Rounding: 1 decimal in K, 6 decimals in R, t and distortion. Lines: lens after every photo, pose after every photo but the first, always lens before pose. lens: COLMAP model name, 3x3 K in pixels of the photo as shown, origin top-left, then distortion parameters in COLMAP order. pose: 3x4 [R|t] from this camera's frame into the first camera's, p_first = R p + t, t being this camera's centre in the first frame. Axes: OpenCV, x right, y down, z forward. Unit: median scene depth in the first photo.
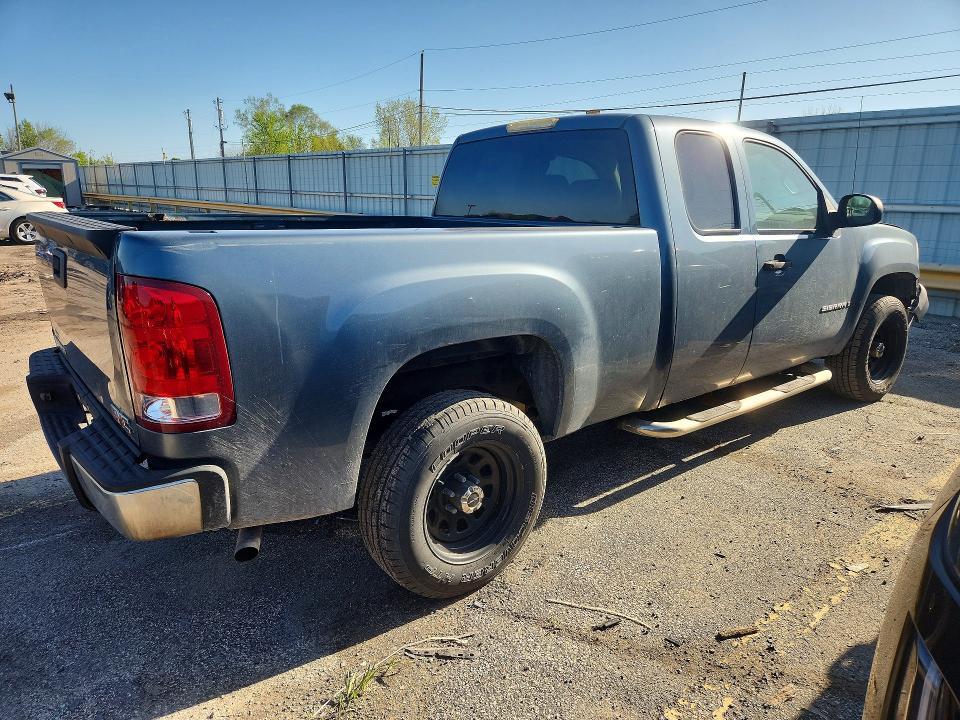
lens RADIAL K [[682.1, 0, 480.0], [0, 682.1, 360.0], [0, 0, 1]] dist [-0.002260, 0.002386]
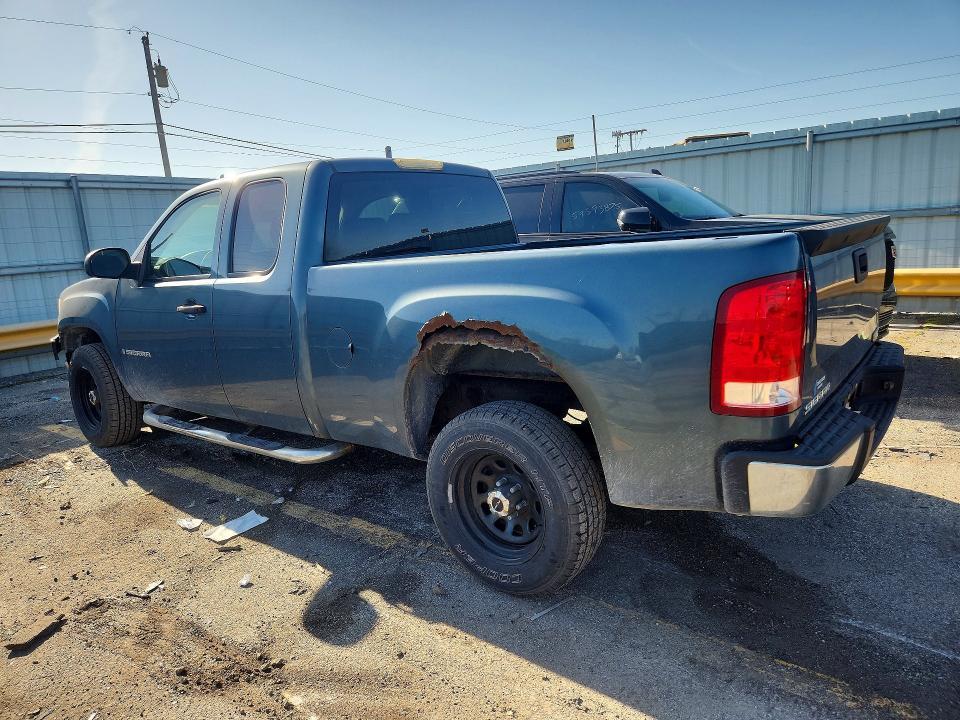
lens RADIAL K [[682.1, 0, 480.0], [0, 682.1, 360.0], [0, 0, 1]] dist [-0.002260, 0.002386]
pose [[-0.258495, -0.192178, 0.946704, -1.004590], [0.309788, 0.911761, 0.269672, -0.320582], [-0.914993, 0.362987, -0.176151, 1.195327]]
